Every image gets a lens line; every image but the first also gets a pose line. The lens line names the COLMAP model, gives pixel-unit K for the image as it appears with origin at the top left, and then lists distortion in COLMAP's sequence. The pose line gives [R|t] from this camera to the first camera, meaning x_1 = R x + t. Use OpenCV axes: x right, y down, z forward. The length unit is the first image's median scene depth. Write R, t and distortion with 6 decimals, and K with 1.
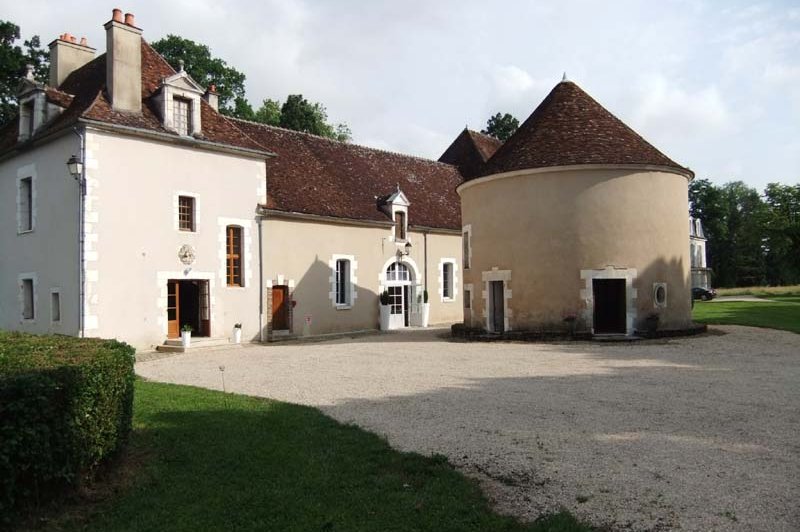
lens RADIAL K [[641.1, 0, 400.0], [0, 641.1, 266.0], [0, 0, 1]] dist [-0.008175, -0.000446]
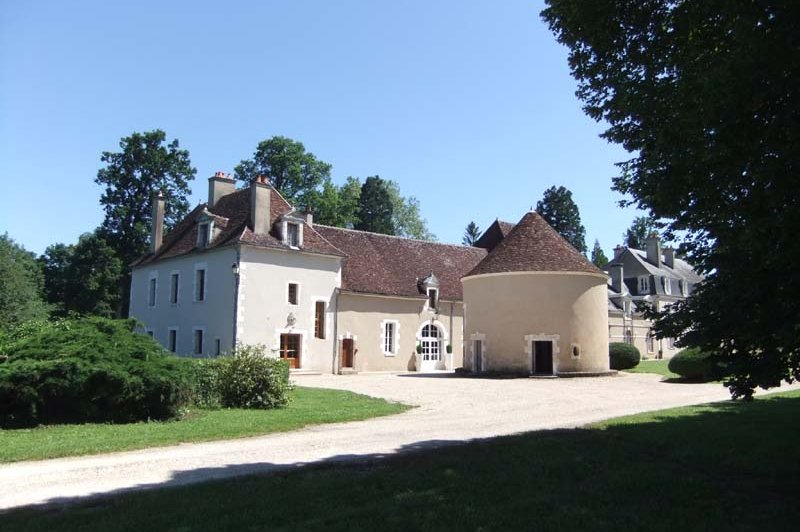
lens RADIAL K [[619.8, 0, 400.0], [0, 619.8, 266.0], [0, 0, 1]] dist [-0.109856, -0.000819]
pose [[0.992647, 0.012382, -0.120407, 0.100830], [-0.022649, 0.996185, -0.084271, -0.019657], [0.118905, 0.086379, 0.989141, -0.418157]]
